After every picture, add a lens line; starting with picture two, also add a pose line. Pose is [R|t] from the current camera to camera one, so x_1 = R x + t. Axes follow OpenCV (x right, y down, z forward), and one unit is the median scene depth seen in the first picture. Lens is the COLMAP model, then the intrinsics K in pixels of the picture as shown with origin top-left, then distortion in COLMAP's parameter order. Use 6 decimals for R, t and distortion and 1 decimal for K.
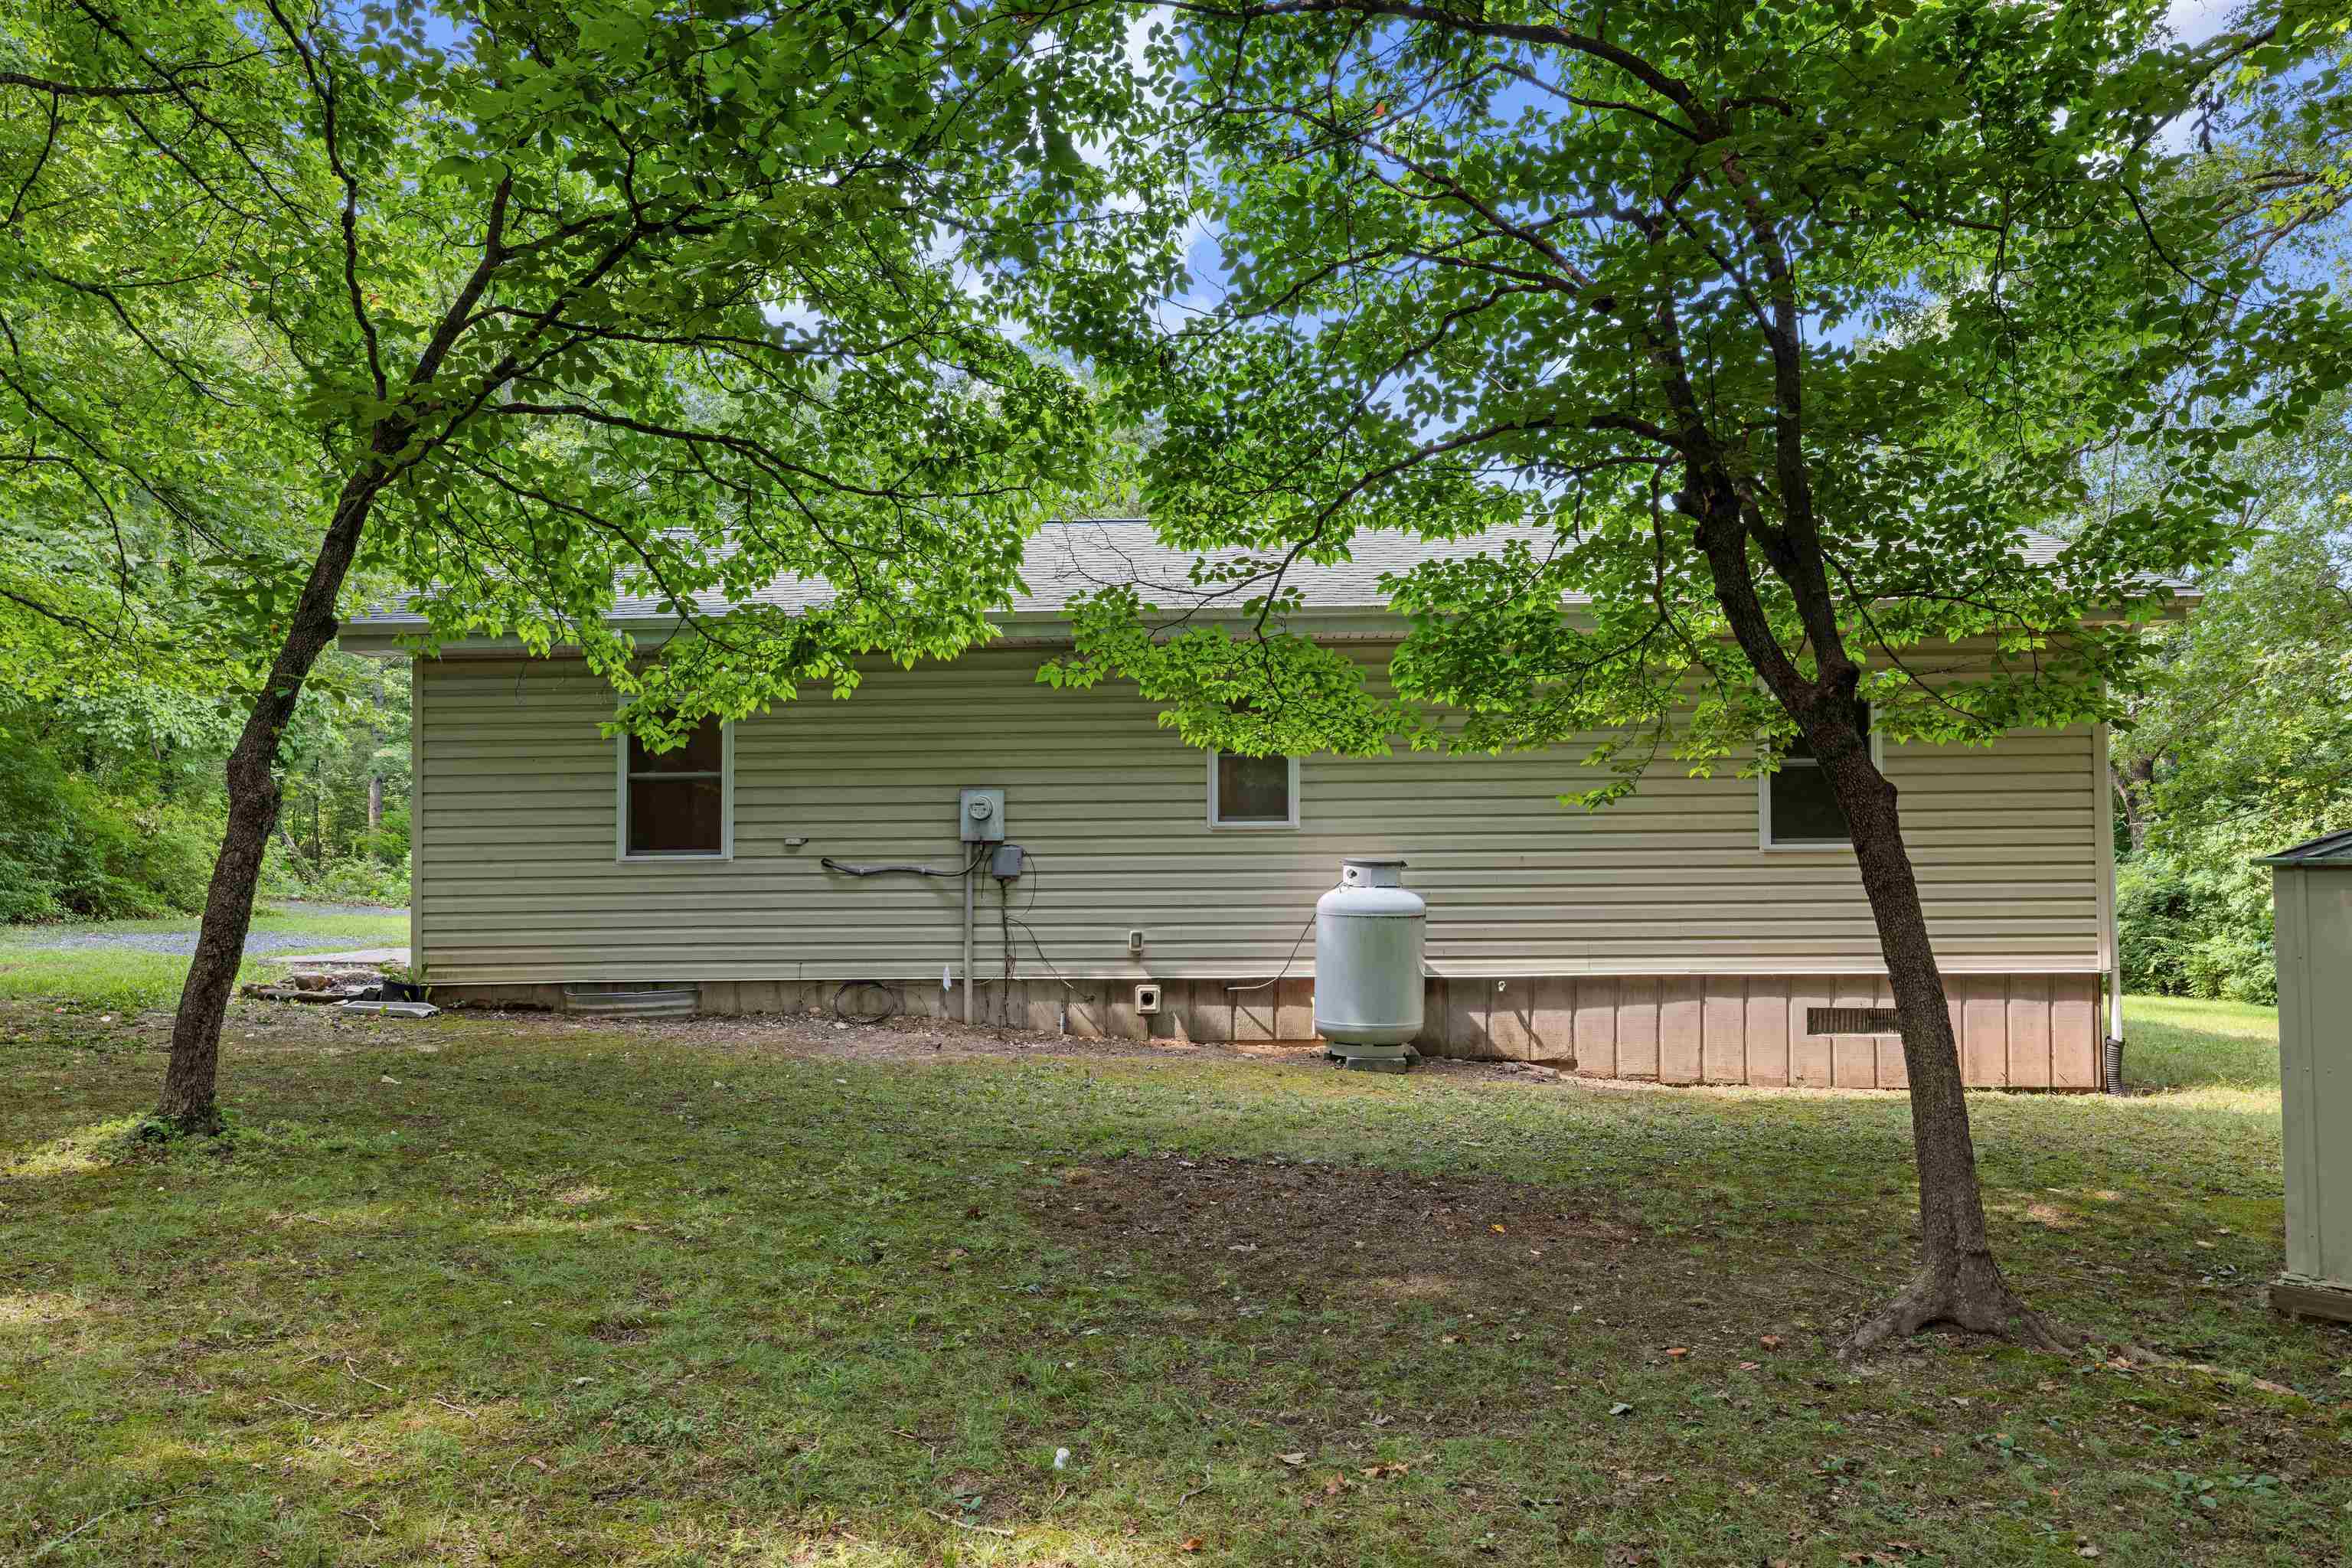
lens RADIAL K [[1823.1, 0, 1177.8], [0, 1823.1, 881.2], [0, 0, 1]] dist [-0.011124, 0.000948]
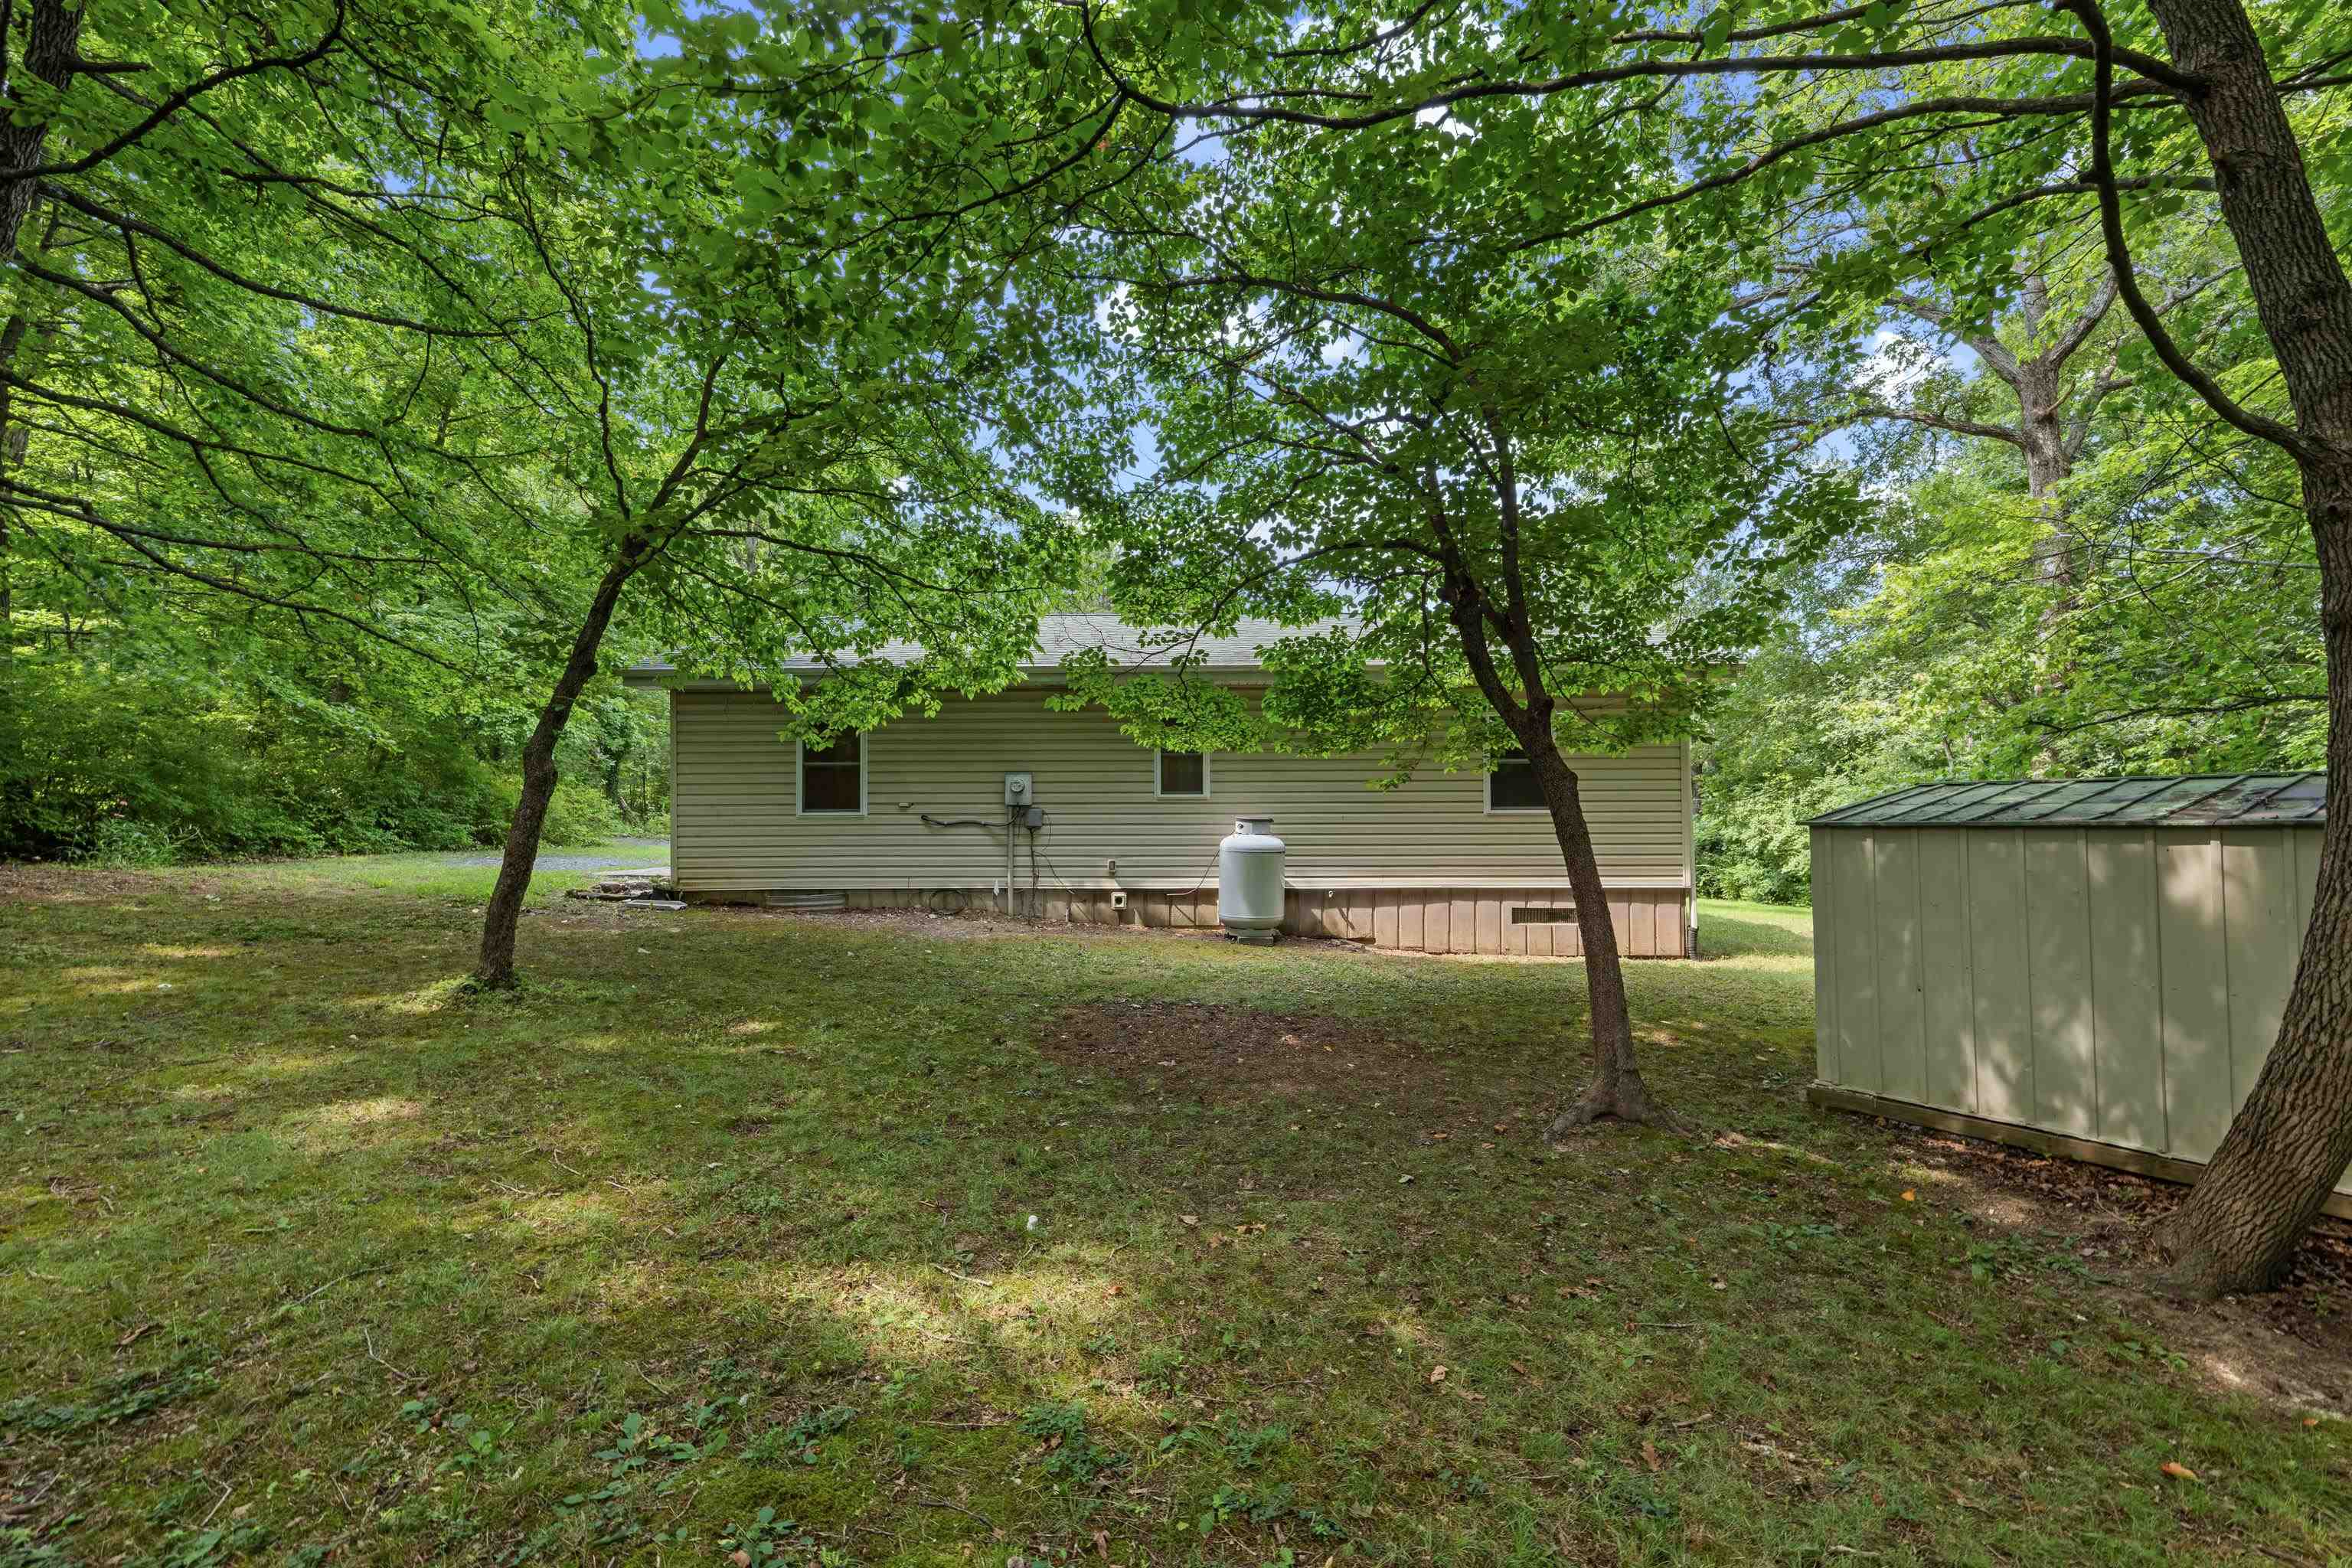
lens RADIAL K [[1002.0, 0, 1179.0], [0, 1002.0, 780.6], [0, 0, 1]] dist [0.001168, 0.000198]
pose [[0.999701, 0.007742, 0.023194, 0.023067], [-0.006639, 0.998862, -0.047239, -0.003039], [-0.023533, 0.047071, 0.998614, 0.112415]]
